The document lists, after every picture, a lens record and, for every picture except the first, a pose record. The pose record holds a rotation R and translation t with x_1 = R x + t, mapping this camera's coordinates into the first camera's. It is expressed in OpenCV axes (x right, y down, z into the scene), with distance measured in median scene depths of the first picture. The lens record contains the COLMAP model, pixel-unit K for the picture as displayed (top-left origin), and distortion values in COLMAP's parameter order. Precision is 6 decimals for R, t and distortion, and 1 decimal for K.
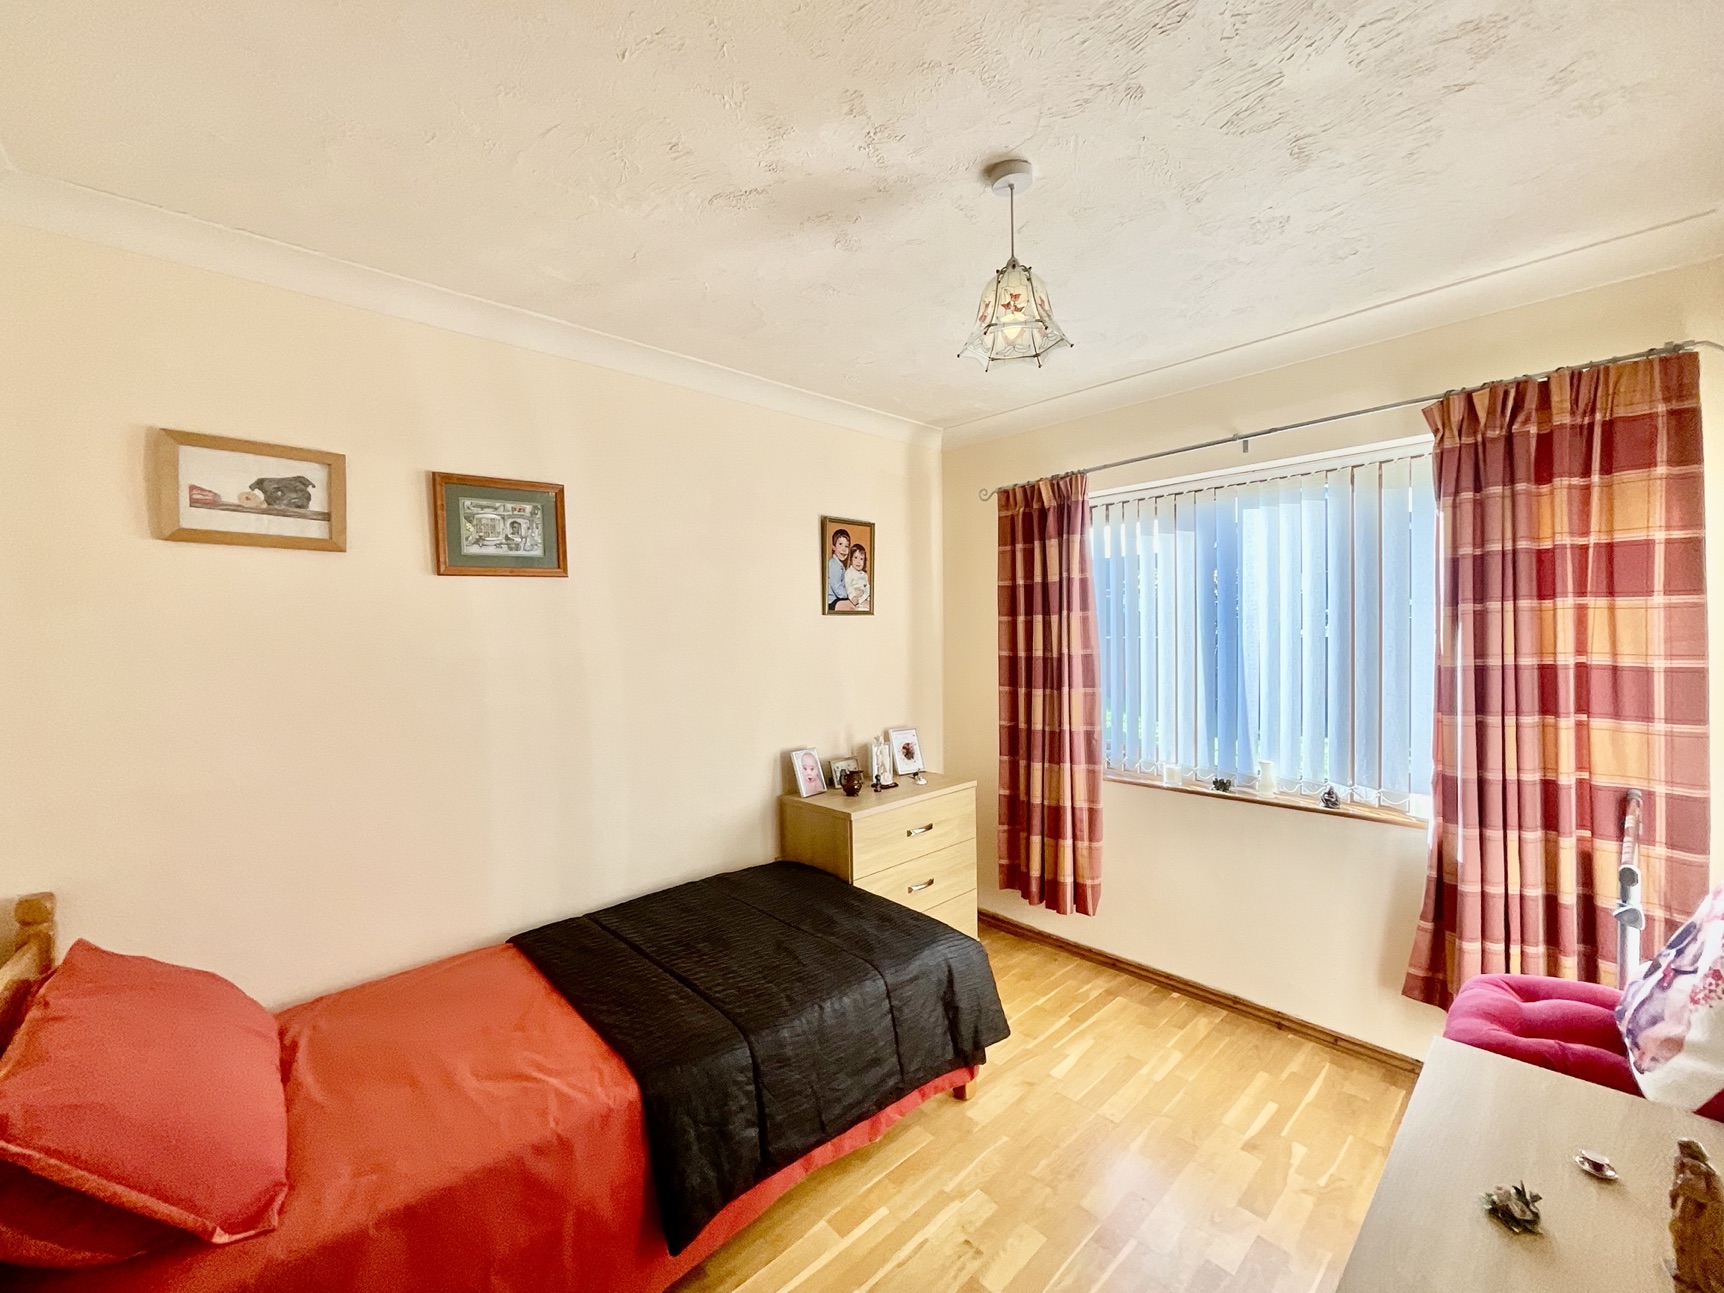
lens RADIAL K [[692.9, 0, 862.0], [0, 692.9, 646.5], [0, 0, 1]] dist [-0.001171, 0.000291]
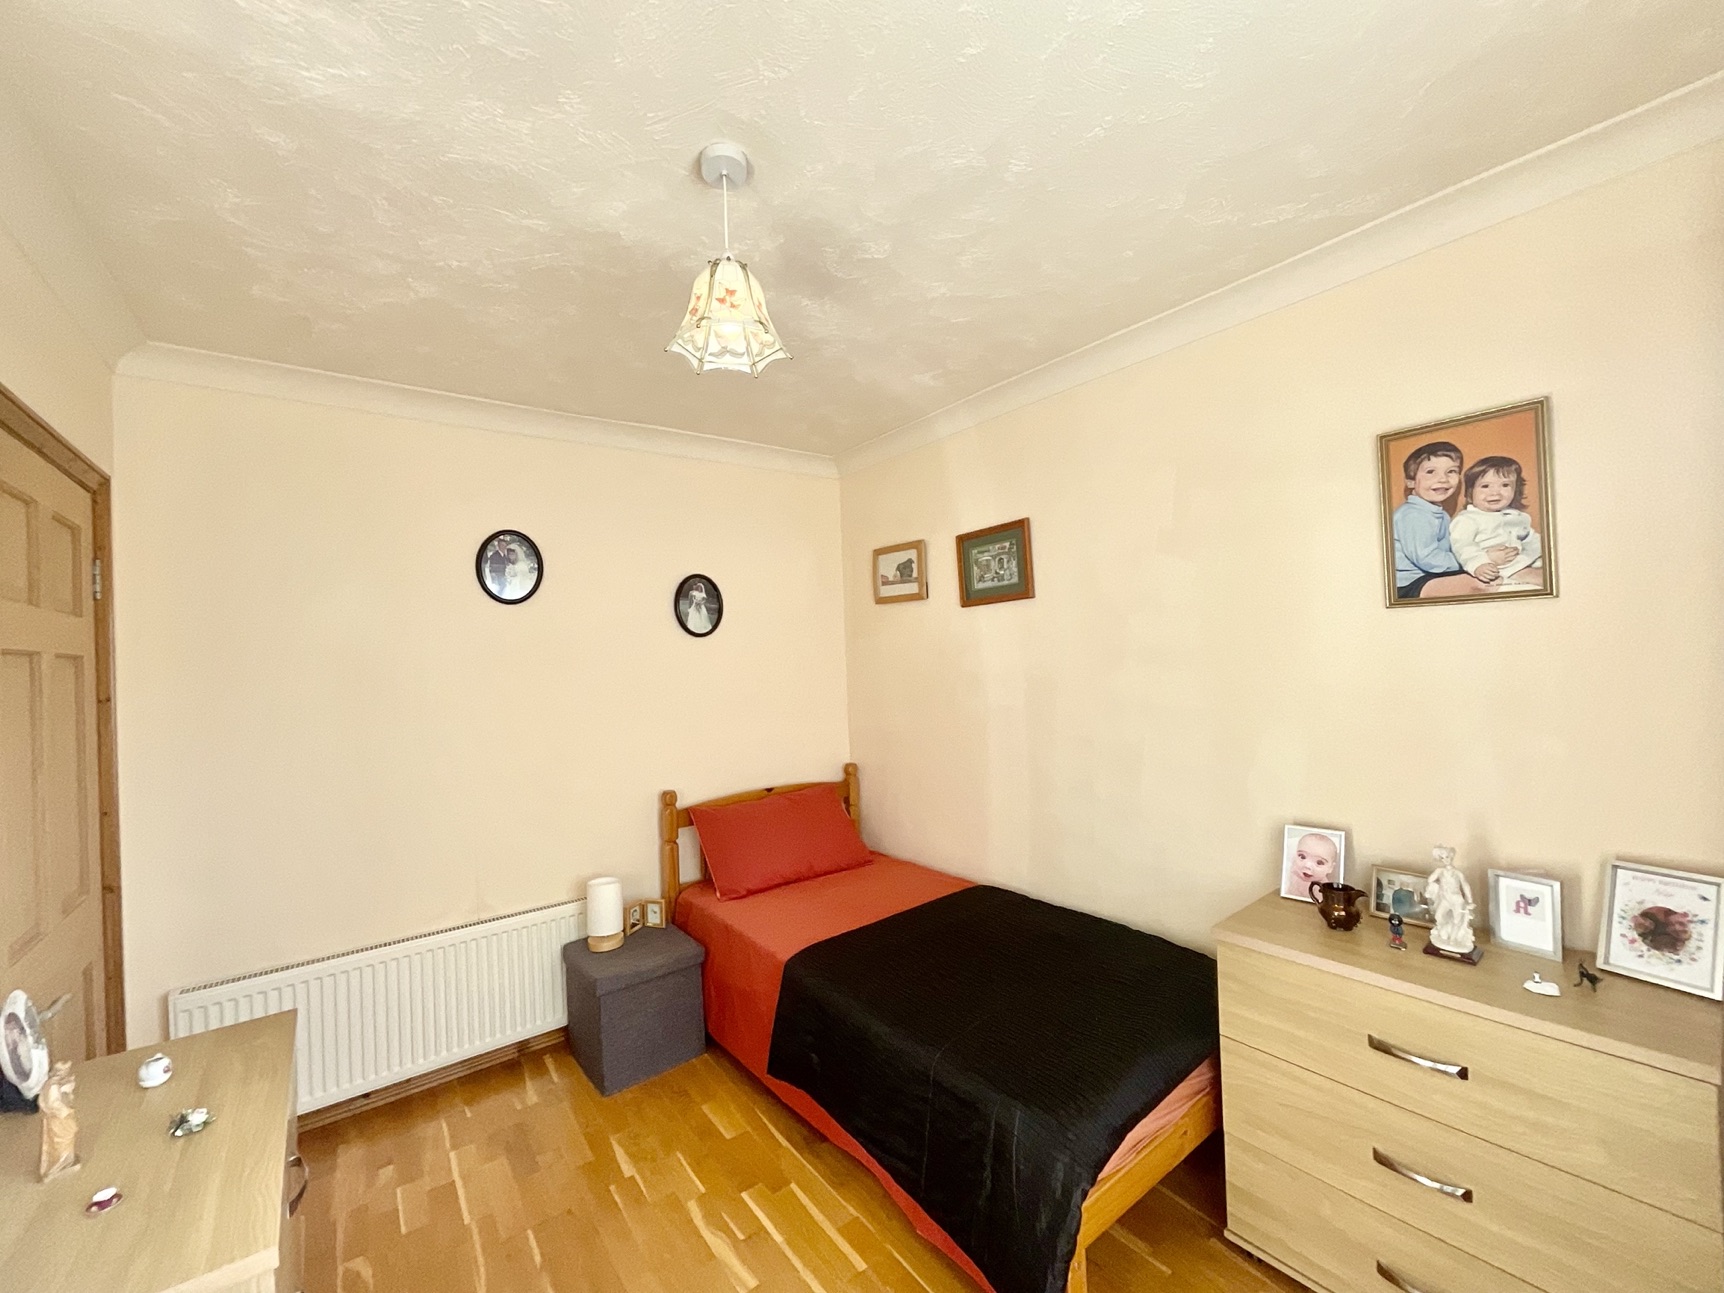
lens RADIAL K [[692.9, 0, 862.0], [0, 692.9, 646.5], [0, 0, 1]] dist [-0.001171, 0.000291]
pose [[-0.094552, 0.013601, -0.995427, 0.744101], [0.021220, 0.999707, 0.011644, -0.040294], [0.995294, -0.020022, -0.094813, 0.844097]]
